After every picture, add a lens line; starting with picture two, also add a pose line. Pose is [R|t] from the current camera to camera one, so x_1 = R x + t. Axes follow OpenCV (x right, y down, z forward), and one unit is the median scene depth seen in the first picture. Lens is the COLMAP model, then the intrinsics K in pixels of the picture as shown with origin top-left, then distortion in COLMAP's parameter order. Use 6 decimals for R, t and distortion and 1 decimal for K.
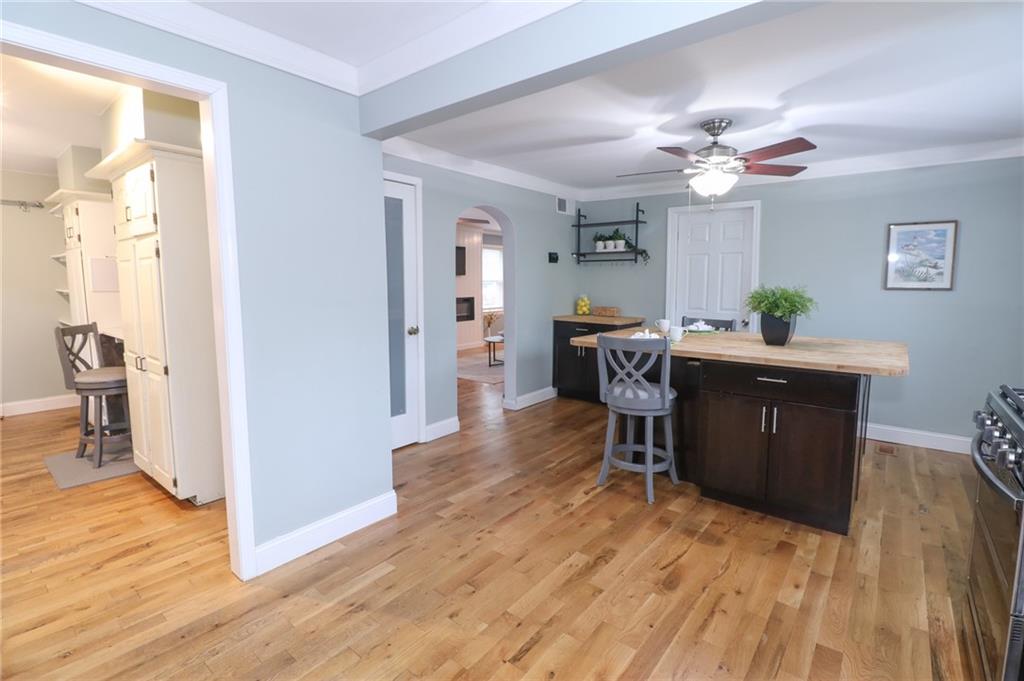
lens RADIAL K [[480.9, 0, 505.5], [0, 480.9, 340.0], [0, 0, 1]] dist [-0.021803, -0.000785]
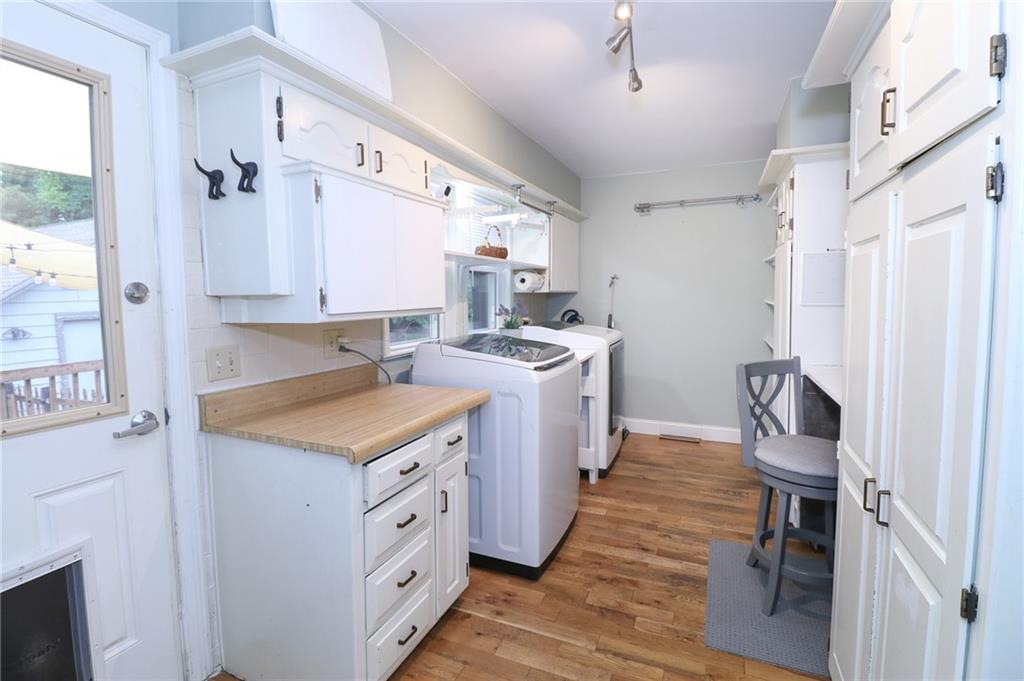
lens RADIAL K [[480.9, 0, 501.9], [0, 480.9, 335.9], [0, 0, 1]] dist [-0.021803, -0.000785]
pose [[0.269287, 0.062810, -0.961010, -0.396138], [-0.086815, 0.995392, 0.040731, -0.057292], [0.959139, 0.072461, 0.273499, 0.479527]]
